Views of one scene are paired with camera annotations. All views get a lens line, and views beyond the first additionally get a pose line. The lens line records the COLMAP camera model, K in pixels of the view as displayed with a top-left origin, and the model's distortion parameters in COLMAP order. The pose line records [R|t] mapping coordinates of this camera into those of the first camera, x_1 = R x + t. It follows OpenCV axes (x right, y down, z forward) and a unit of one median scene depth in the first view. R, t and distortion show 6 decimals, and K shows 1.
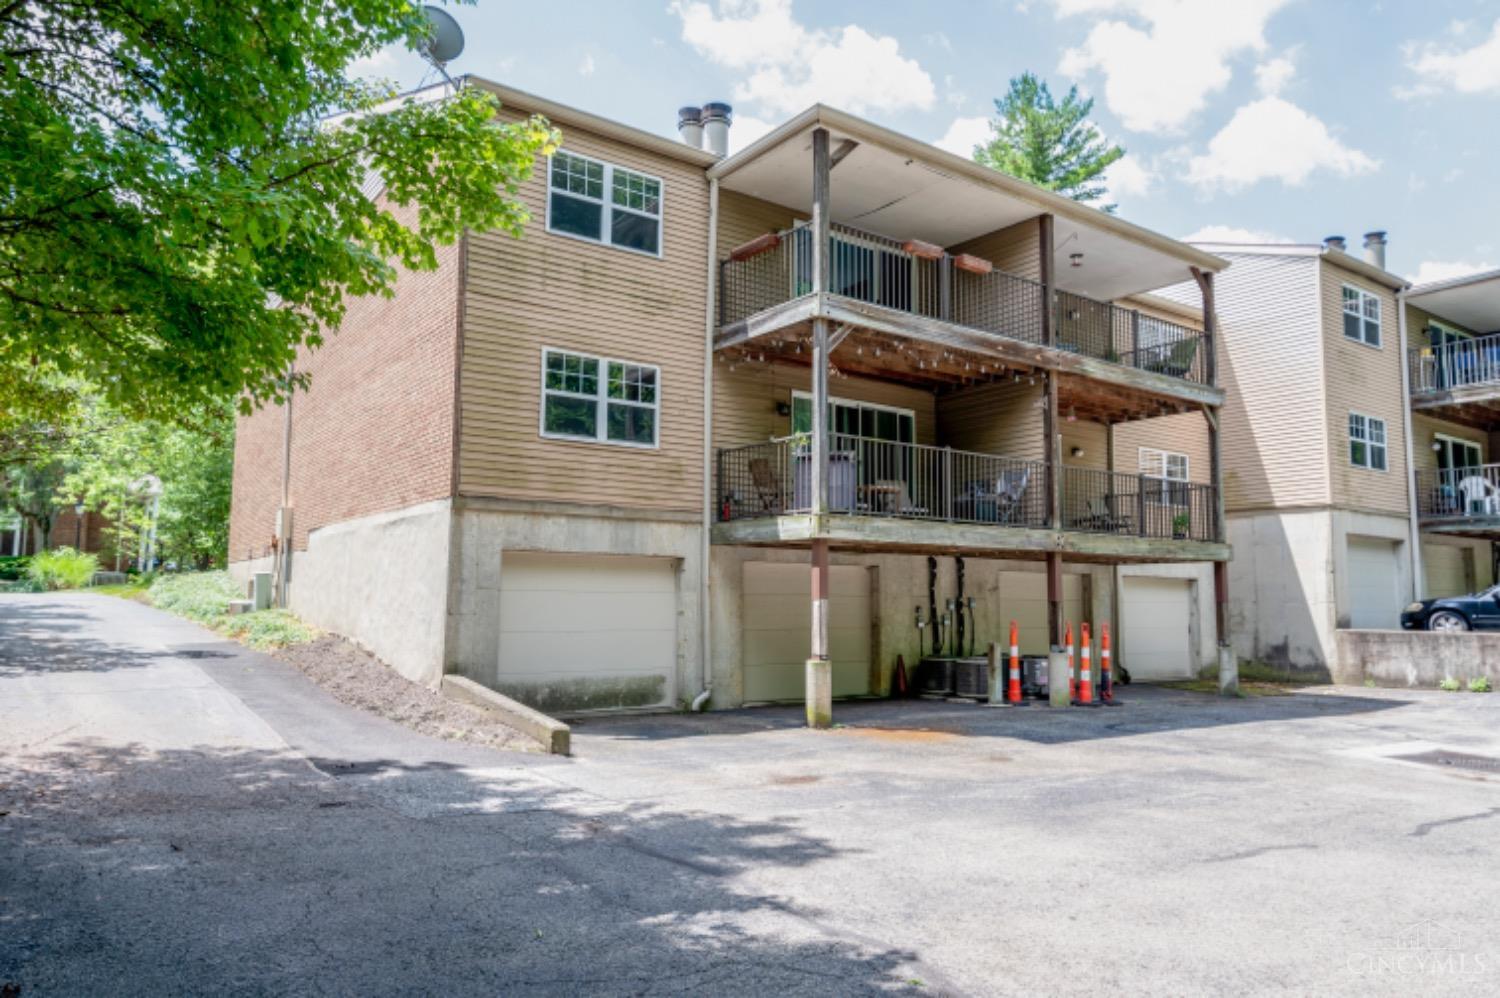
lens RADIAL K [[992.4, 0, 750.0], [0, 992.4, 499.0], [0, 0, 1]] dist [0.004019, -0.000079]
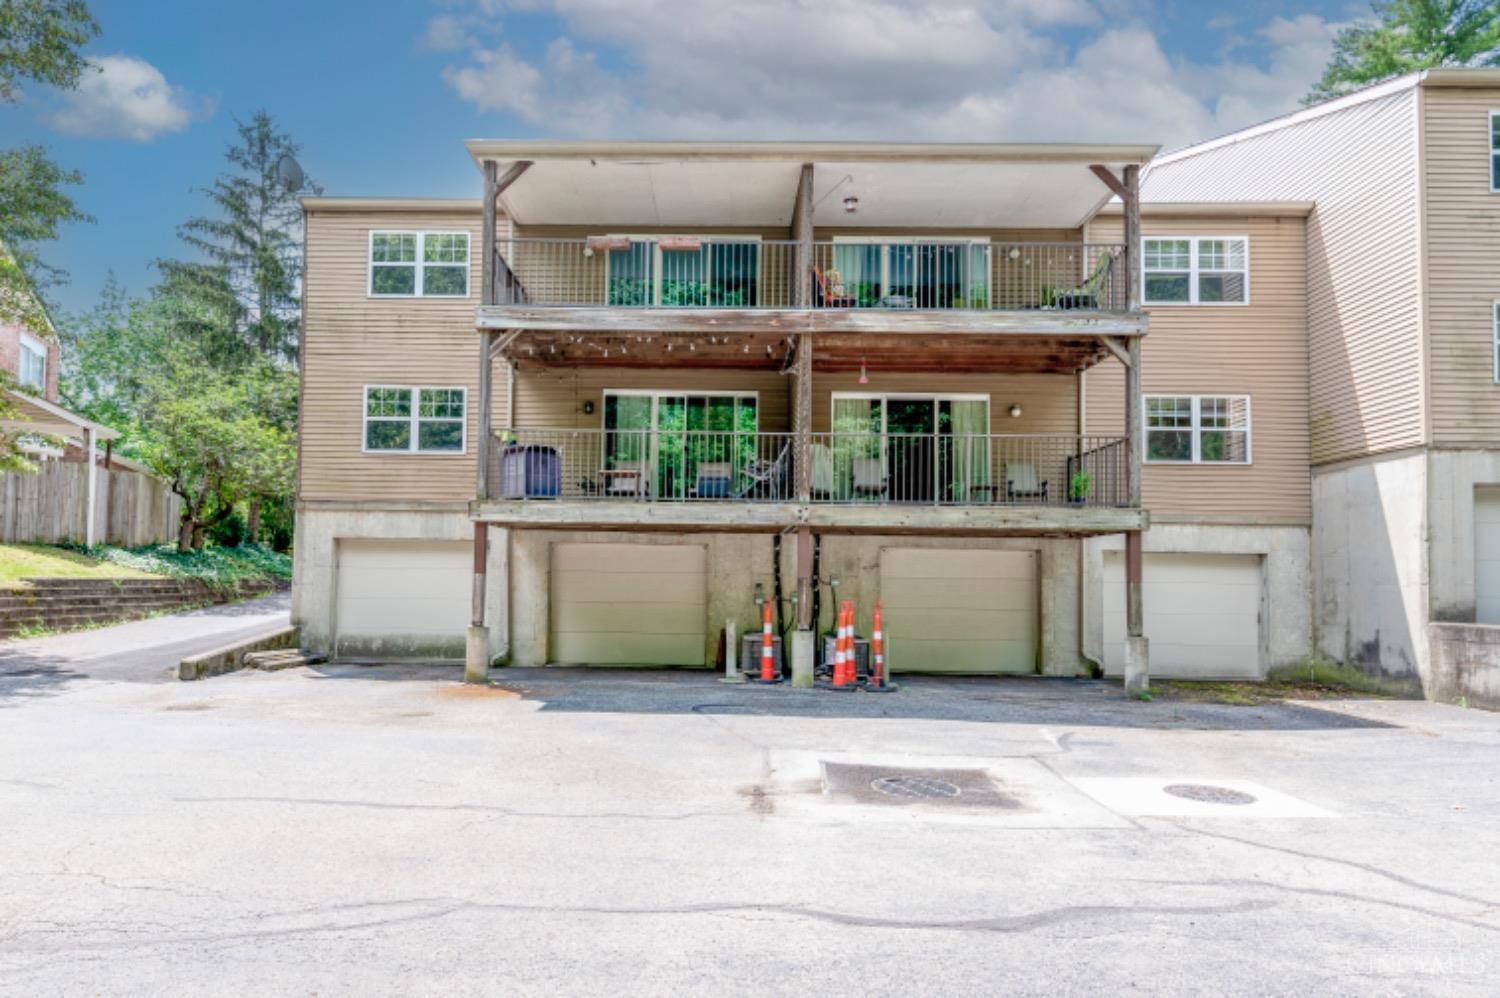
lens RADIAL K [[883.7, 0, 748.4], [0, 883.7, 537.2], [0, 0, 1]] dist [-0.000015, 0.000588]
pose [[0.801812, -0.026322, -0.596996, 0.721292], [0.052960, 0.998228, 0.027116, 0.036231], [0.595225, -0.053359, 0.801786, 0.272901]]
